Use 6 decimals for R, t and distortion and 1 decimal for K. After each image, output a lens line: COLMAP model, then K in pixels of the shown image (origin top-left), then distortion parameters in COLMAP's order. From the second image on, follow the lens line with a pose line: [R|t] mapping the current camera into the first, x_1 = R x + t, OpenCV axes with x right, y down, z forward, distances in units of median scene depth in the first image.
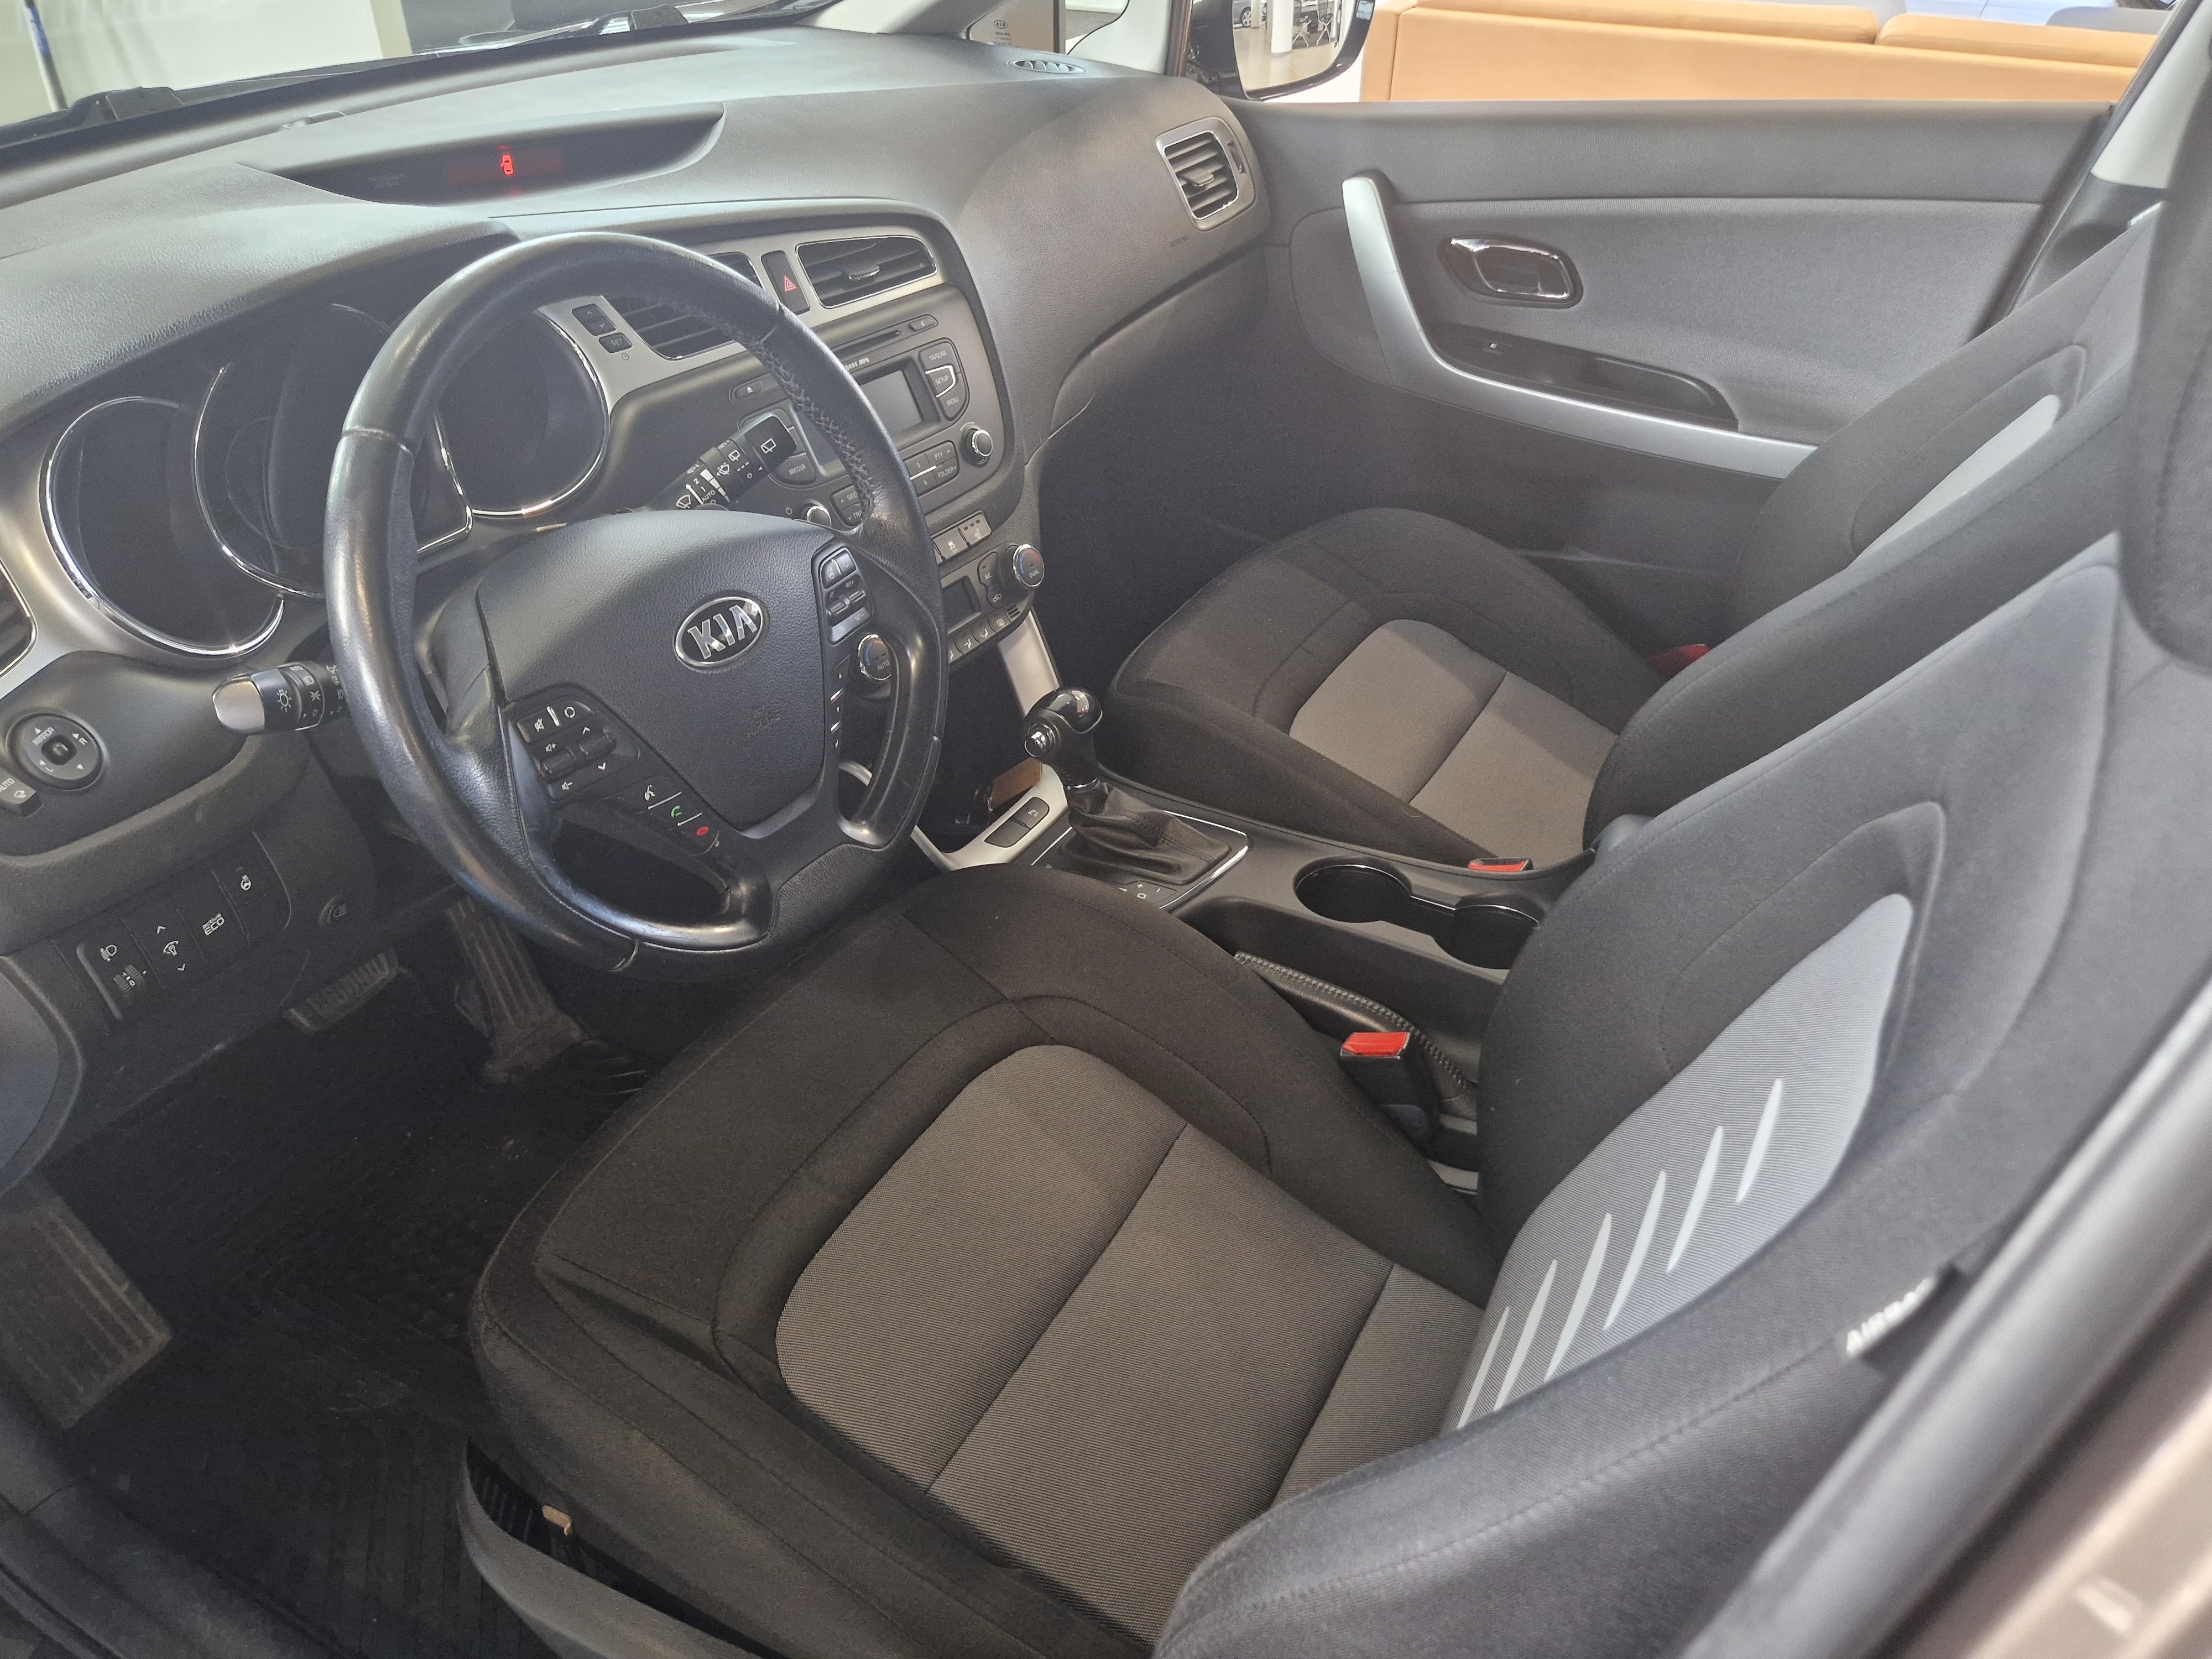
lens RADIAL K [[1661.9, 0, 1145.8], [0, 1661.9, 856.2], [0, 0, 1]] dist [0.054294, -0.000623]
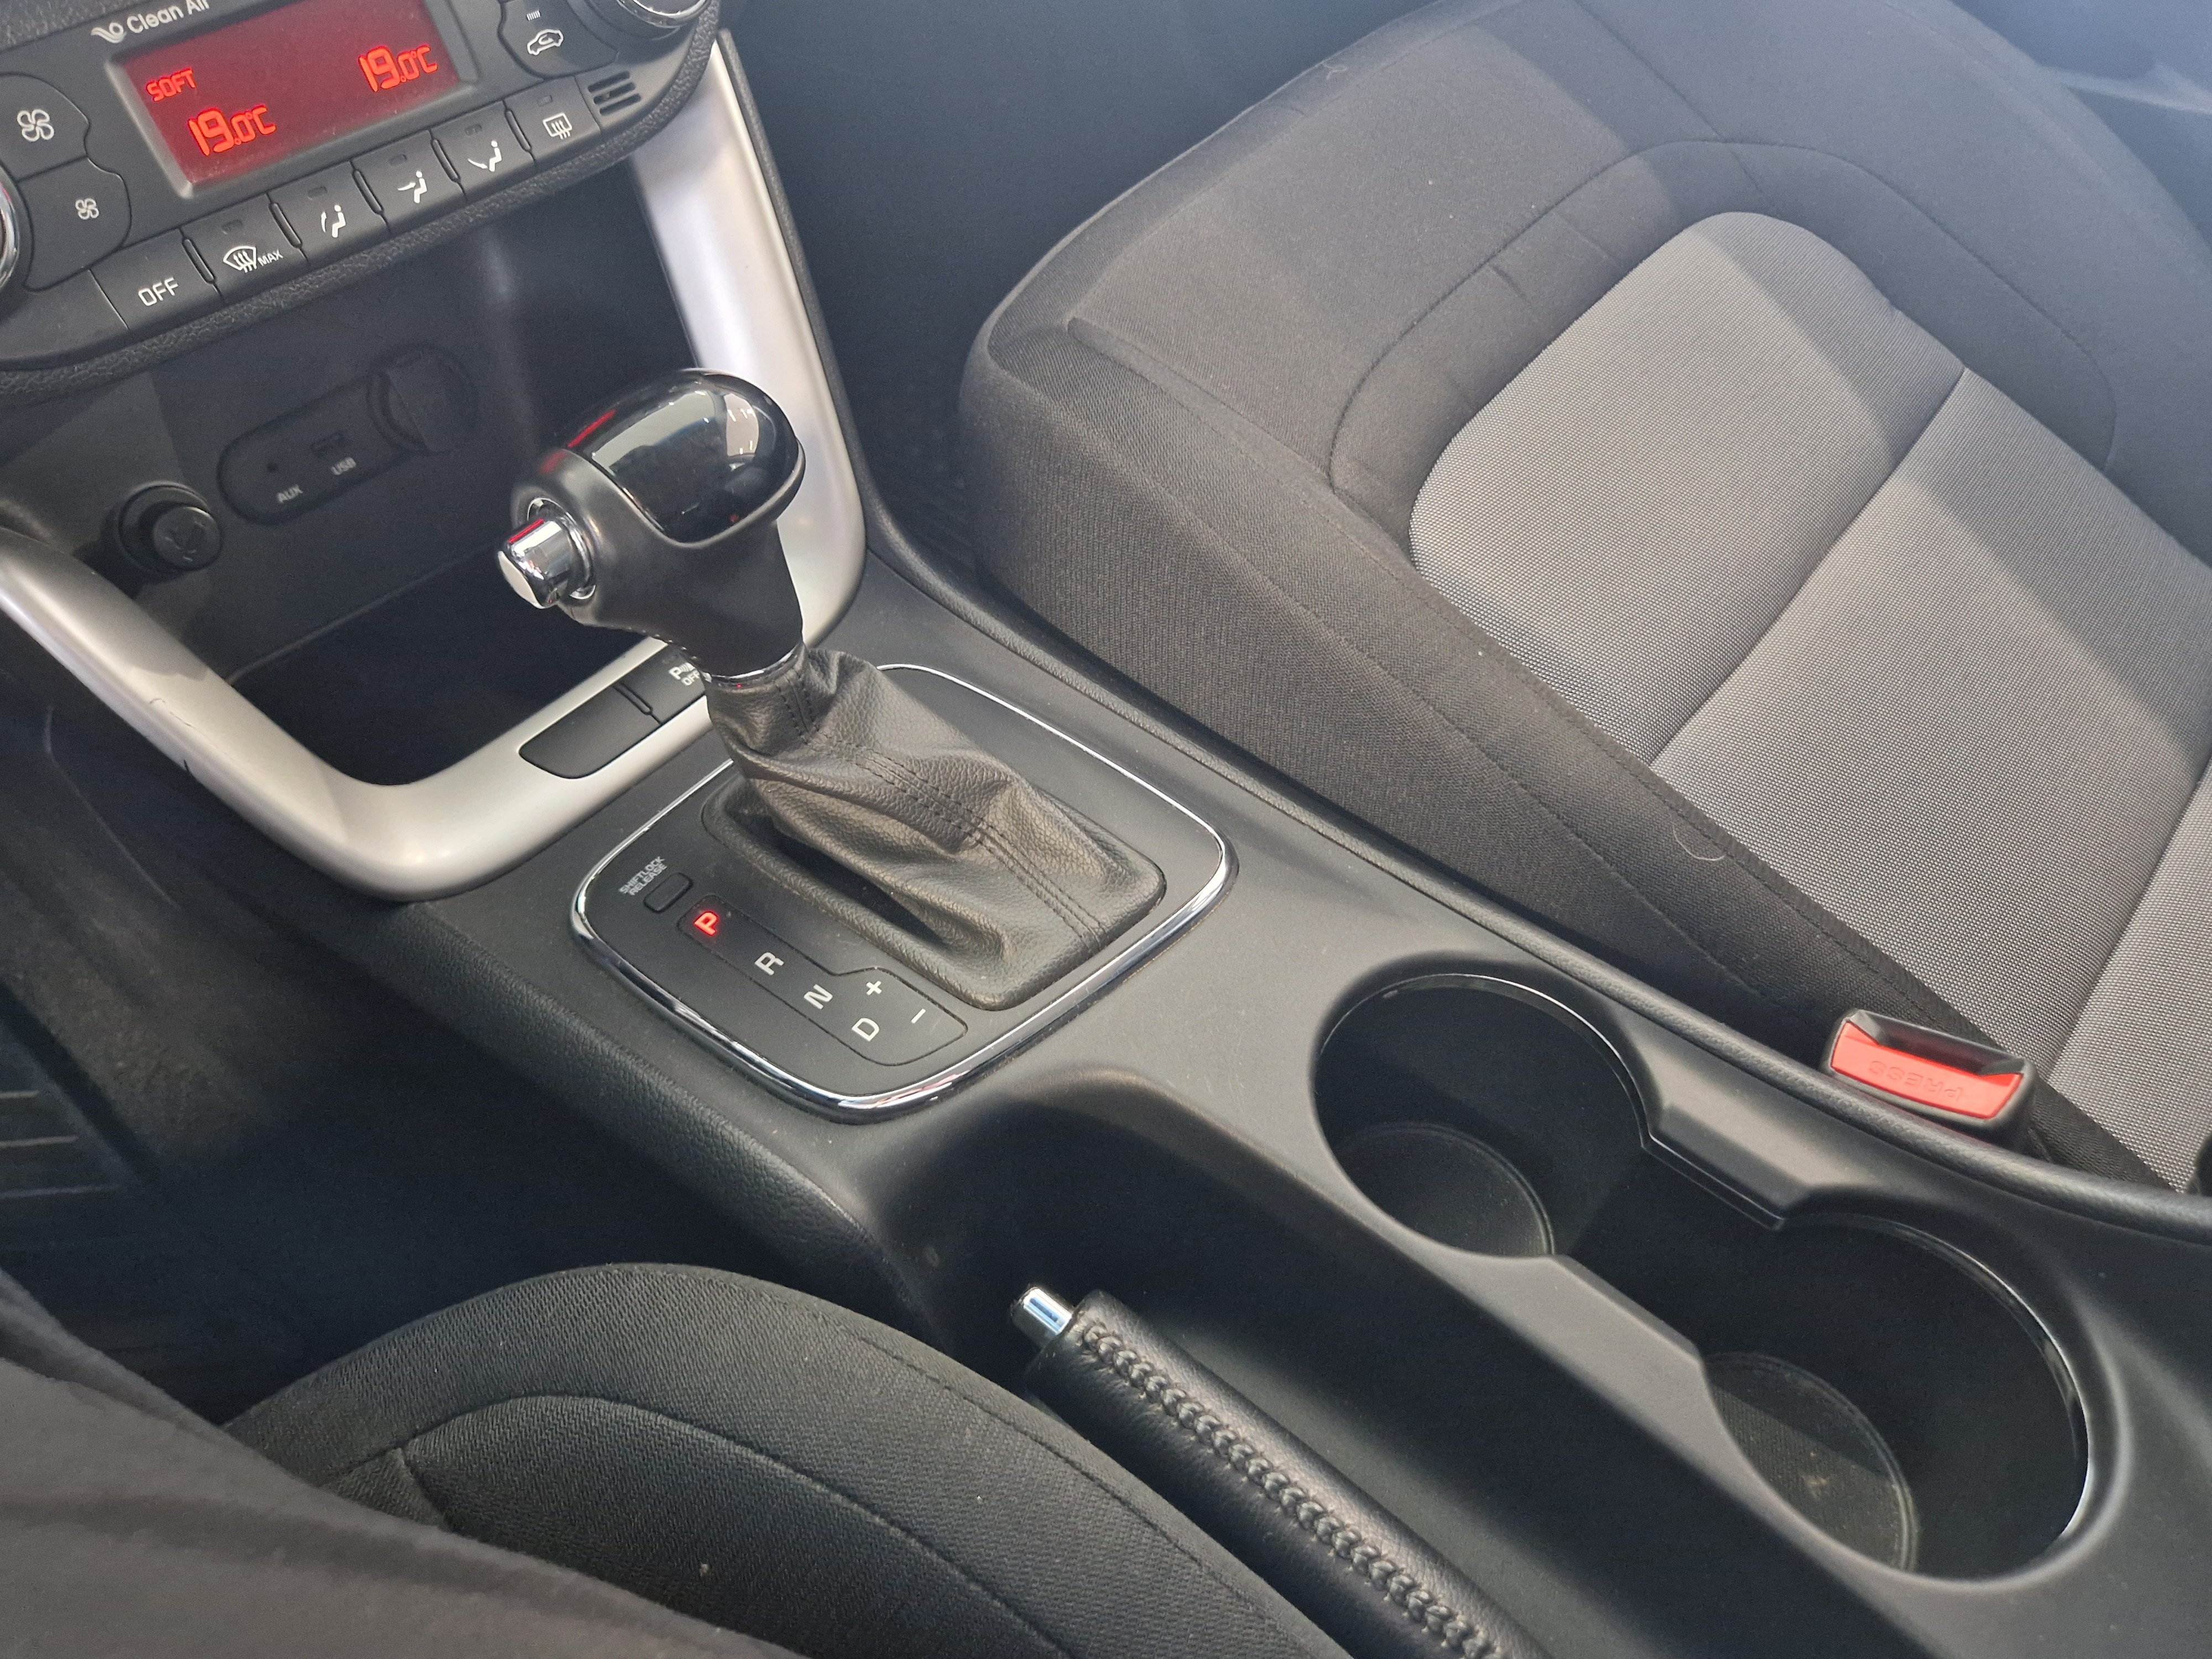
lens RADIAL K [[1627.4, 0, 1106.0], [0, 1627.4, 829.5], [0, 0, 1]] dist [0.086947, -0.090902]
pose [[0.985067, 0.151598, -0.081617, 0.063165], [-0.123198, 0.951781, 0.280954, -0.108590], [0.120273, -0.266704, 0.956244, 0.637249]]
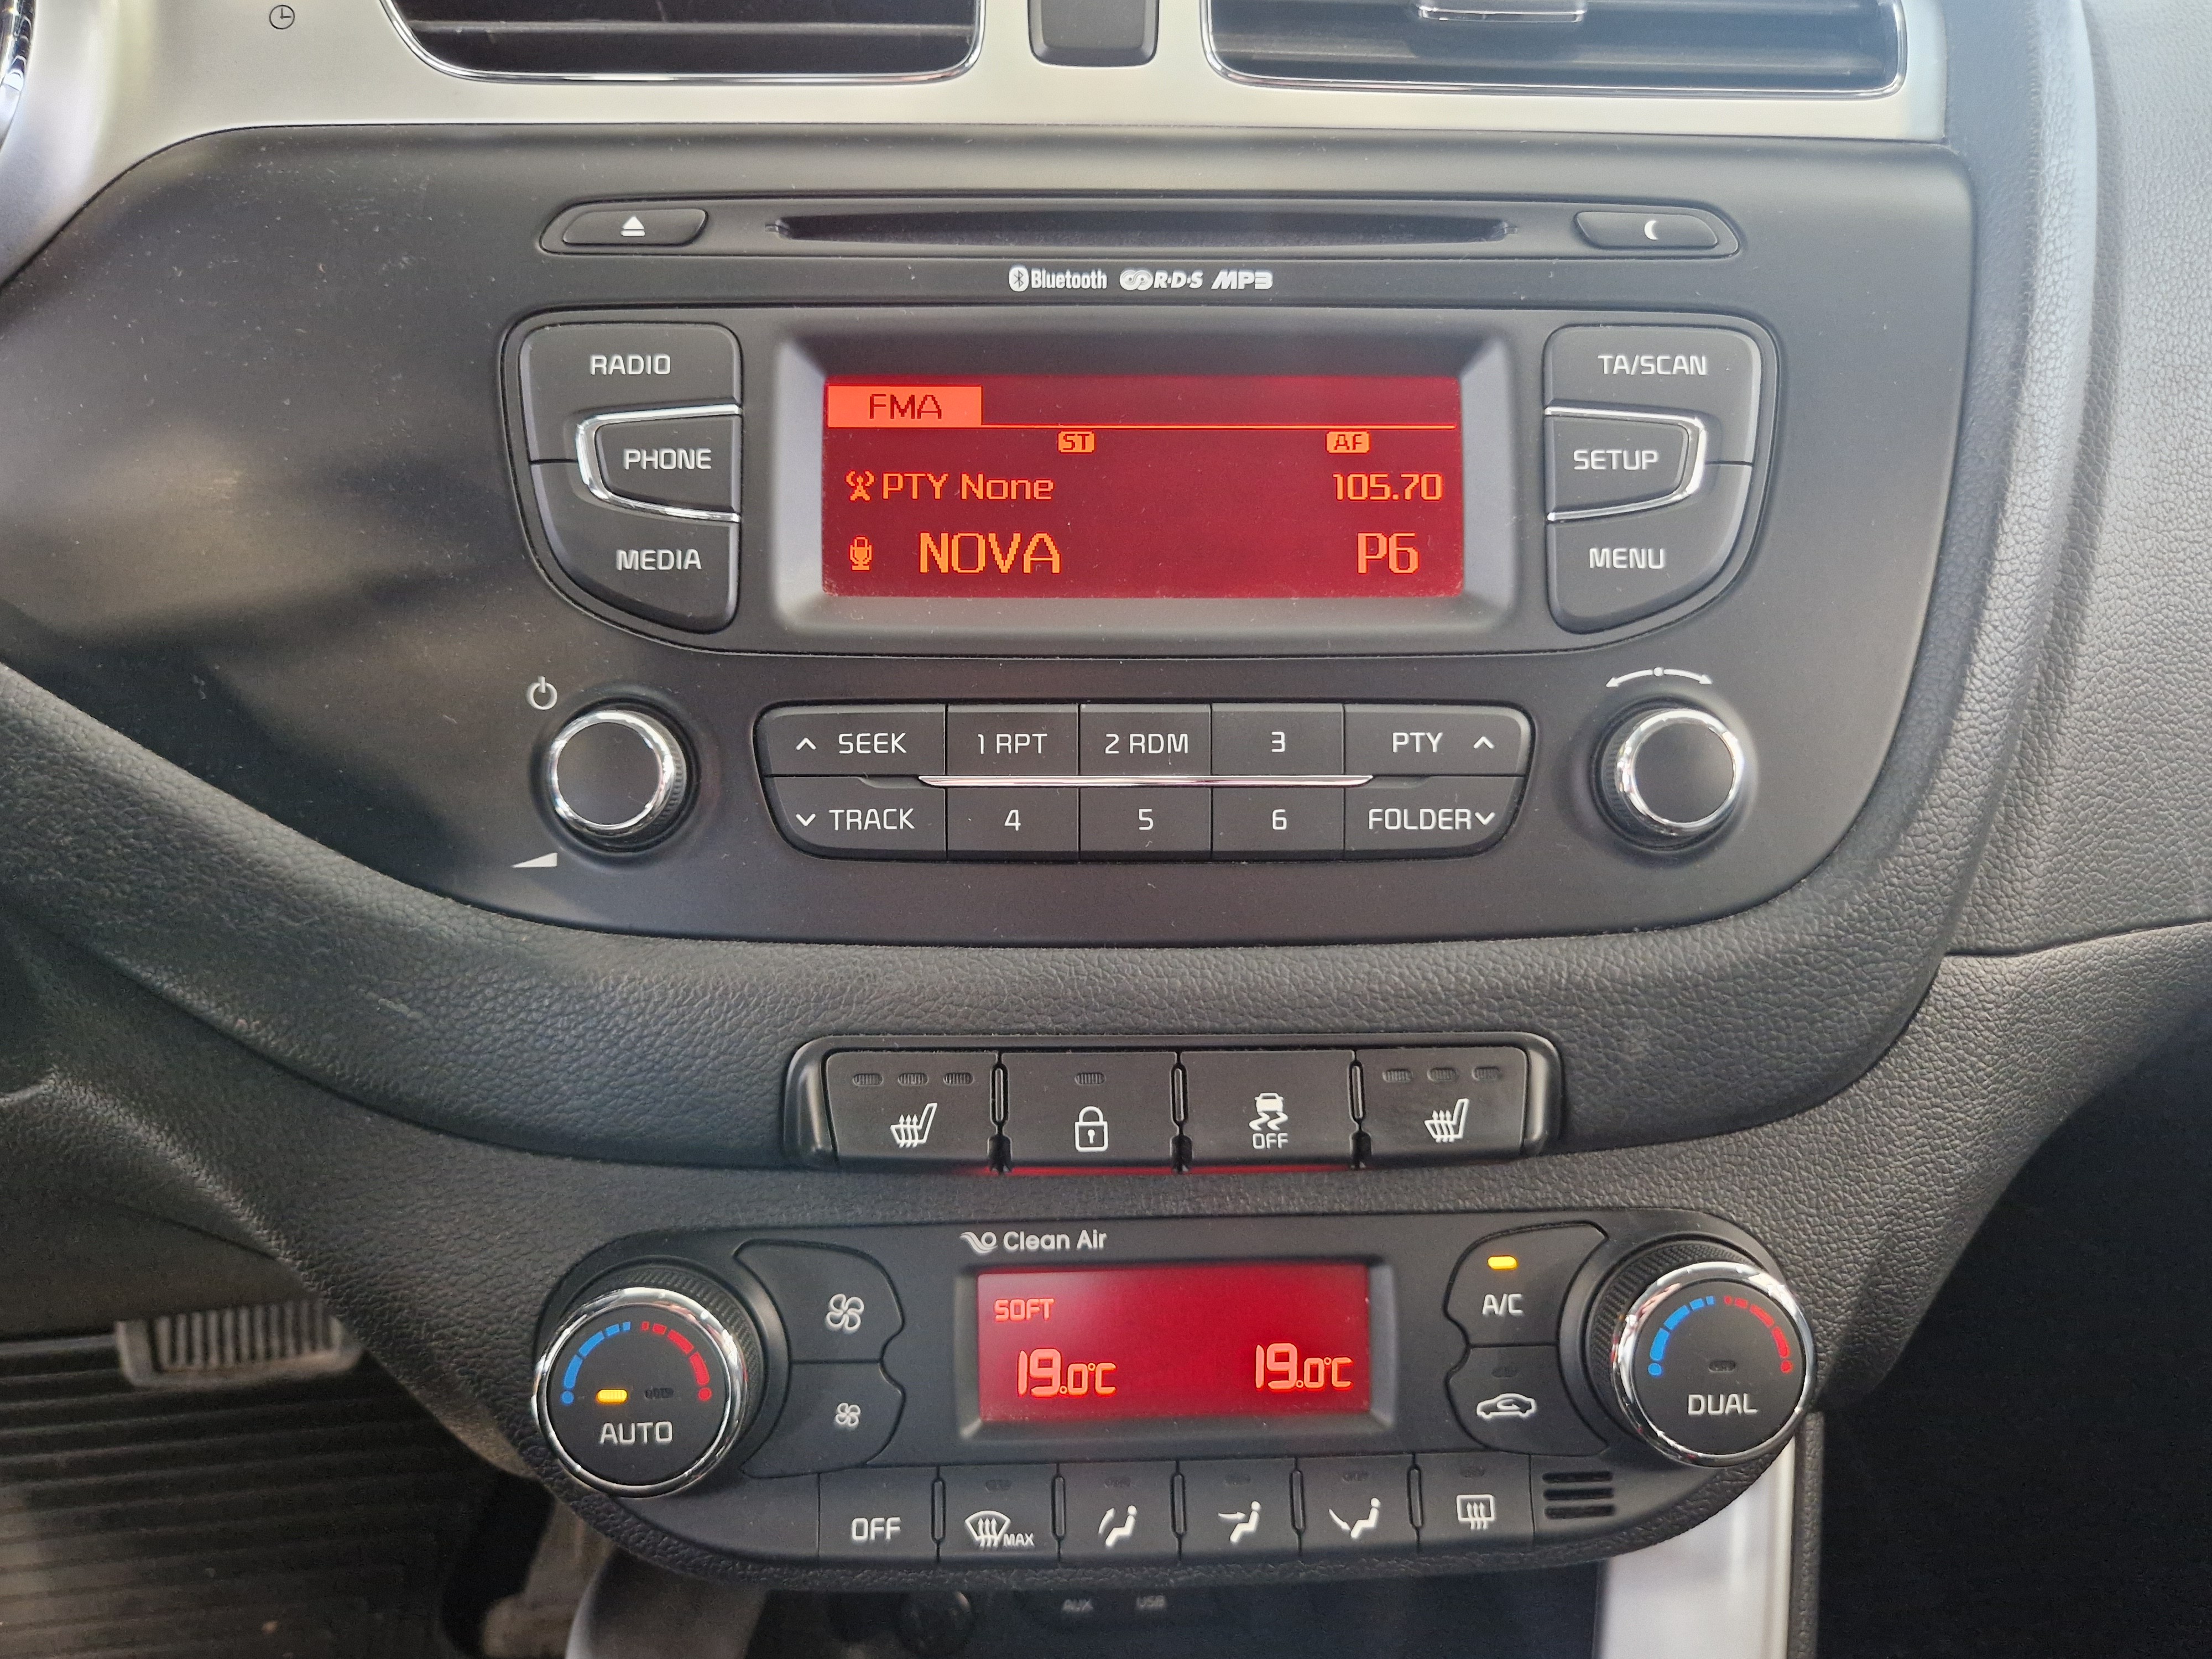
lens RADIAL K [[1656.5, 0, 1095.8], [0, 1656.5, 845.2], [0, 0, 1]] dist [0.045294, -0.066977]
pose [[0.587379, 0.330185, -0.738894, 0.018819], [-0.466348, 0.884264, 0.024426, -0.193936], [0.661442, 0.330235, 0.673379, 0.750859]]
